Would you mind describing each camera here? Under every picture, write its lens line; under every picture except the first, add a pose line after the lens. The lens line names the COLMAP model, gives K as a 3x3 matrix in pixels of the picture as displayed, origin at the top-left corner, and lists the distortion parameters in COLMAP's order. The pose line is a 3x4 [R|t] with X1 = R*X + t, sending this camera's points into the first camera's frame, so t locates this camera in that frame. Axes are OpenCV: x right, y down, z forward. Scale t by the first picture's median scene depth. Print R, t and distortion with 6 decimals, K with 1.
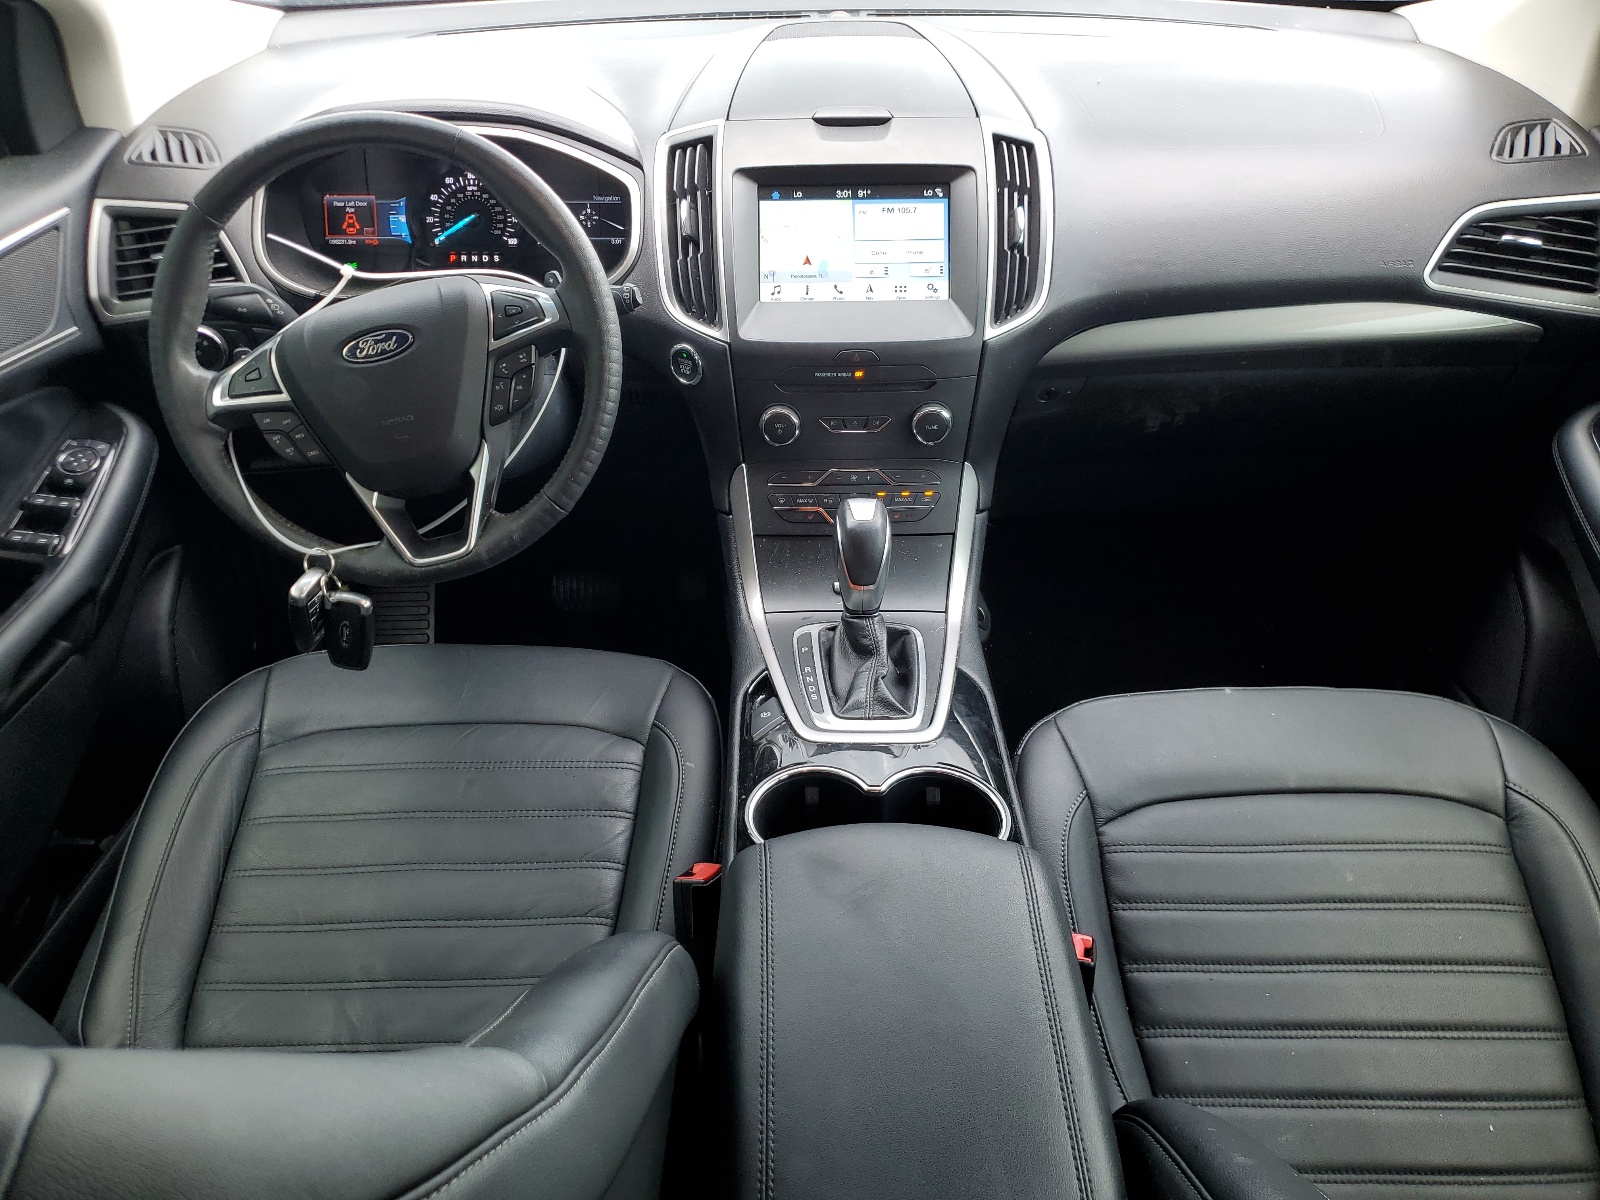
lens RADIAL K [[1208.1, 0, 801.0], [0, 1208.1, 600.9], [0, 0, 1]] dist [0.008771, 0.001381]
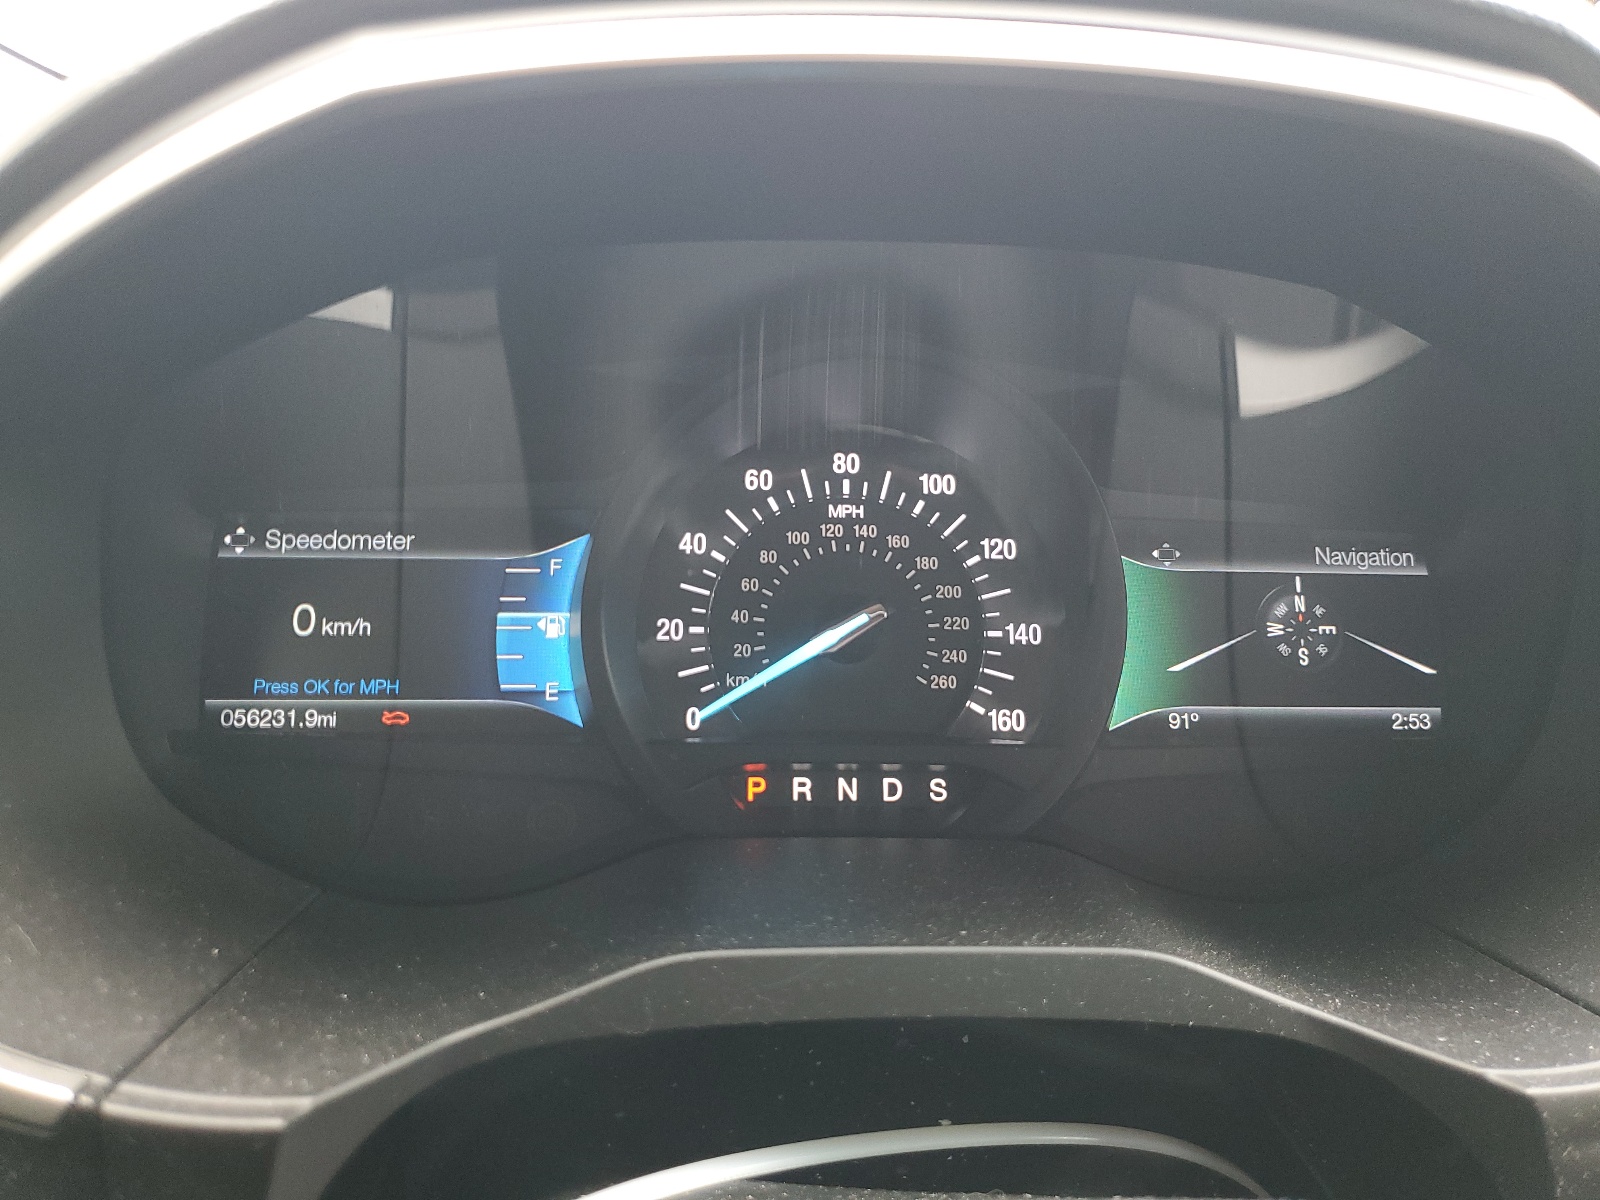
lens RADIAL K [[1208.1, 0, 800.1], [0, 1208.1, 599.2], [0, 0, 1]] dist [0.008771, 0.001381]
pose [[0.997100, 0.013934, 0.074815, -0.299166], [0.010269, 0.949470, -0.313691, -0.246160], [-0.075405, 0.313550, 0.946573, 0.771513]]
